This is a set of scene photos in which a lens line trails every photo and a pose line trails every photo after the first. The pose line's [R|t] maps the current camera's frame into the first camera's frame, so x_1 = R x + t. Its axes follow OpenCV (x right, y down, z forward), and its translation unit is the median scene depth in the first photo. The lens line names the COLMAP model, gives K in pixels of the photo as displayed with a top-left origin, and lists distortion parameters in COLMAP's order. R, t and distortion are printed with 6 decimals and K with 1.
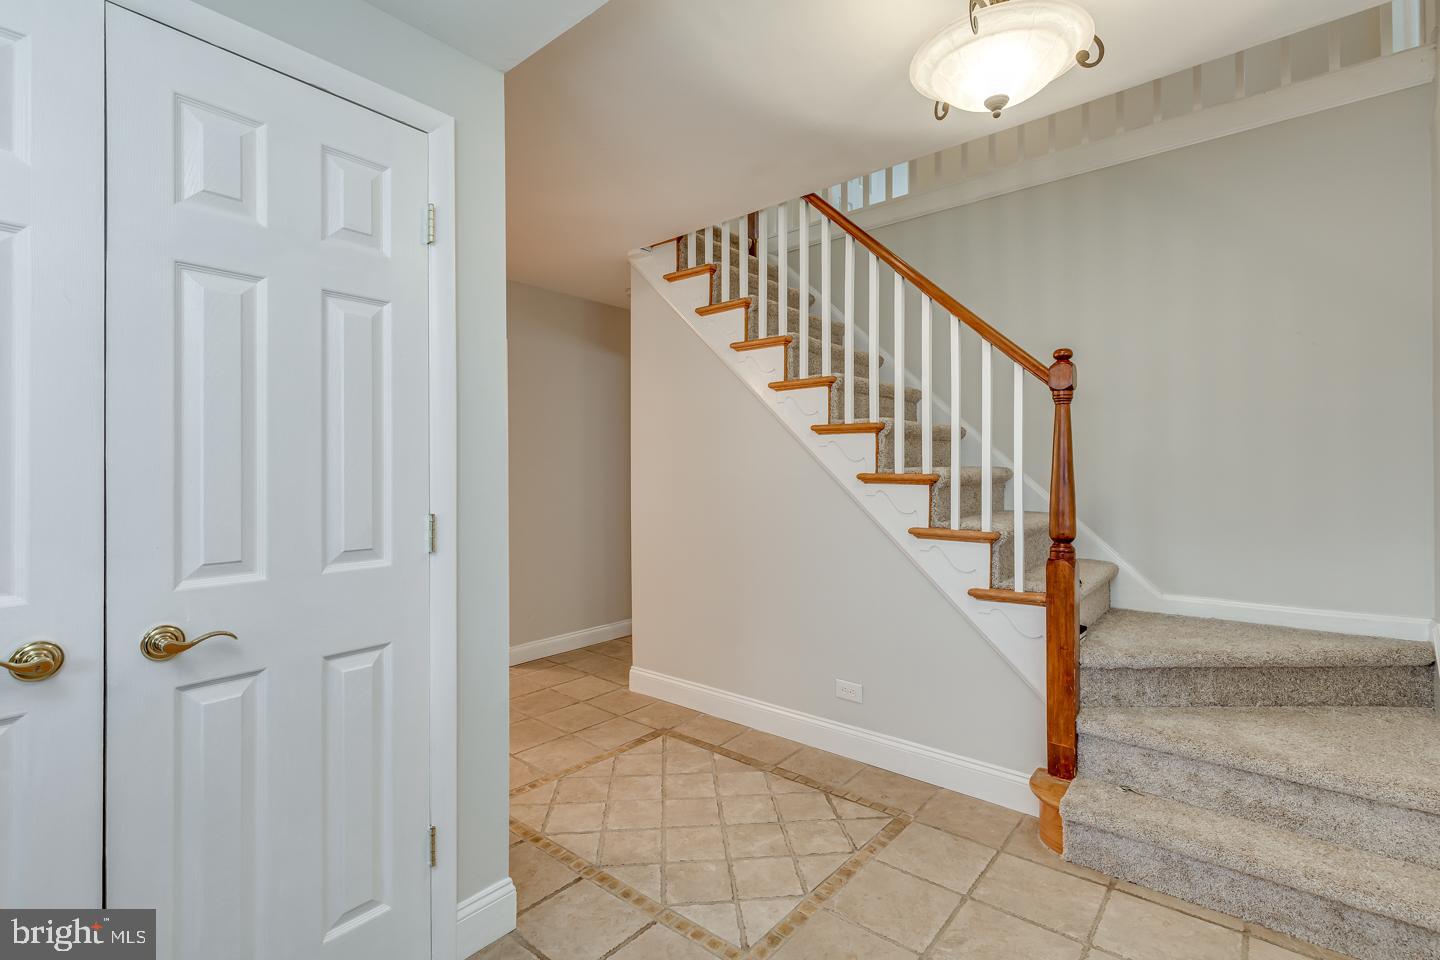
lens RADIAL K [[645.4, 0, 715.9], [0, 645.4, 470.7], [0, 0, 1]] dist [0.007090, -0.002062]
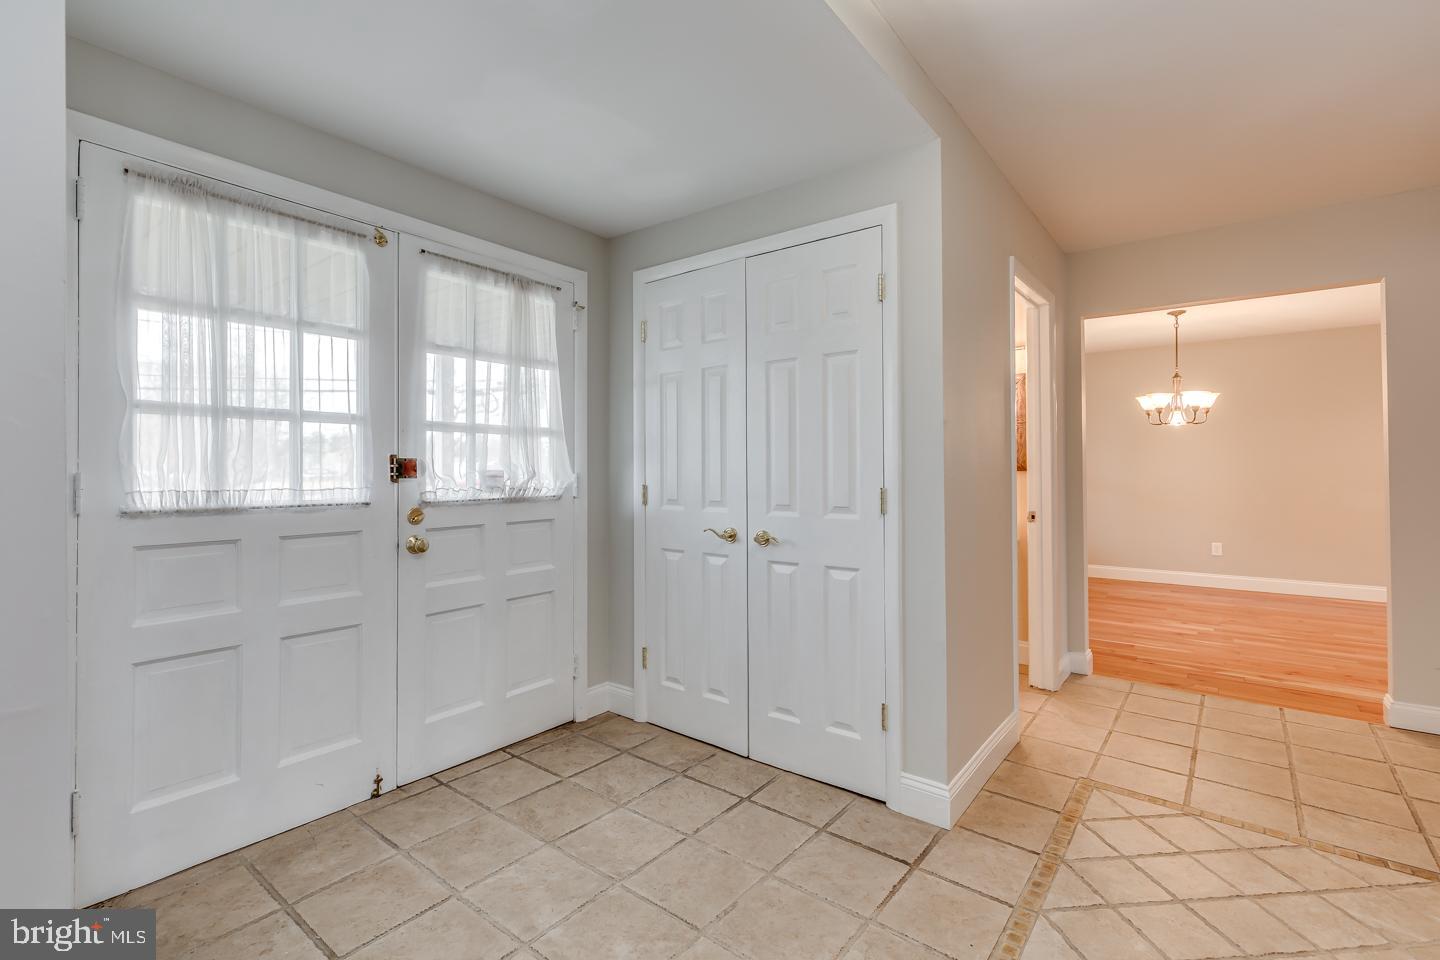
lens RADIAL K [[645.4, 0, 717.7], [0, 645.4, 468.6], [0, 0, 1]] dist [0.007090, -0.002062]
pose [[0.036714, -0.003534, -0.999320, 0.930165], [0.008205, 0.999961, -0.003235, 0.024875], [0.999292, -0.008081, 0.036741, 0.542037]]
